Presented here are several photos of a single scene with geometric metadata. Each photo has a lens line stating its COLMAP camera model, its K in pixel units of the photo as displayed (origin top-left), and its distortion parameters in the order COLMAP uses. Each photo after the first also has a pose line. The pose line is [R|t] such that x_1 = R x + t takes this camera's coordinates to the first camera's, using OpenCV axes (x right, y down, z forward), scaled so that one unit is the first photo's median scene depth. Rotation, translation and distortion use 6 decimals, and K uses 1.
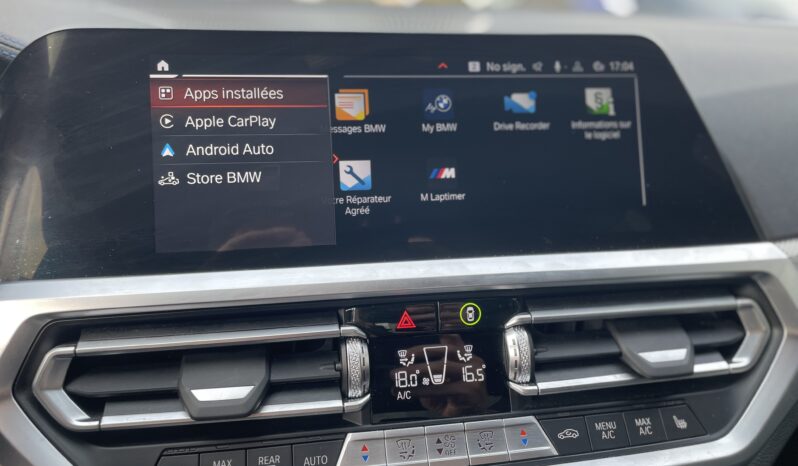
lens RADIAL K [[639.1, 0, 398.8], [0, 639.1, 235.4], [0, 0, 1]] dist [0.048274, -0.068799]
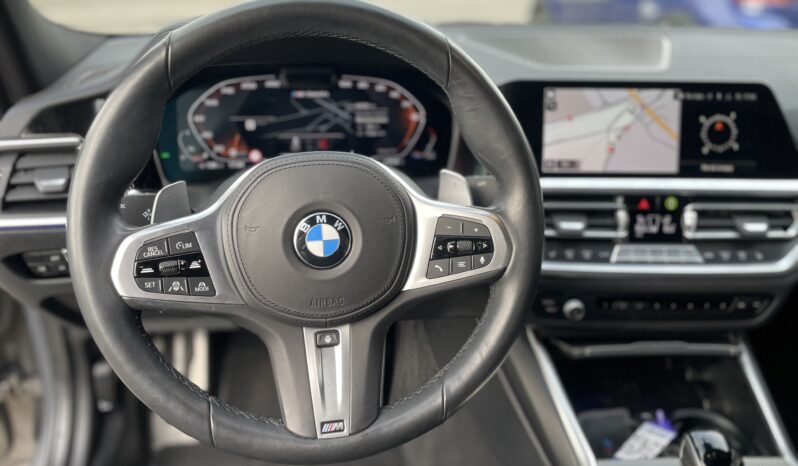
lens RADIAL K [[639.1, 0, 351.8], [0, 639.1, 210.3], [0, 0, 1]] dist [0.048274, -0.068799]
pose [[0.986905, 0.071354, -0.144660, -0.716985], [-0.055426, 0.992241, 0.111295, -0.053508], [0.151479, -0.101820, 0.983202, -1.554881]]
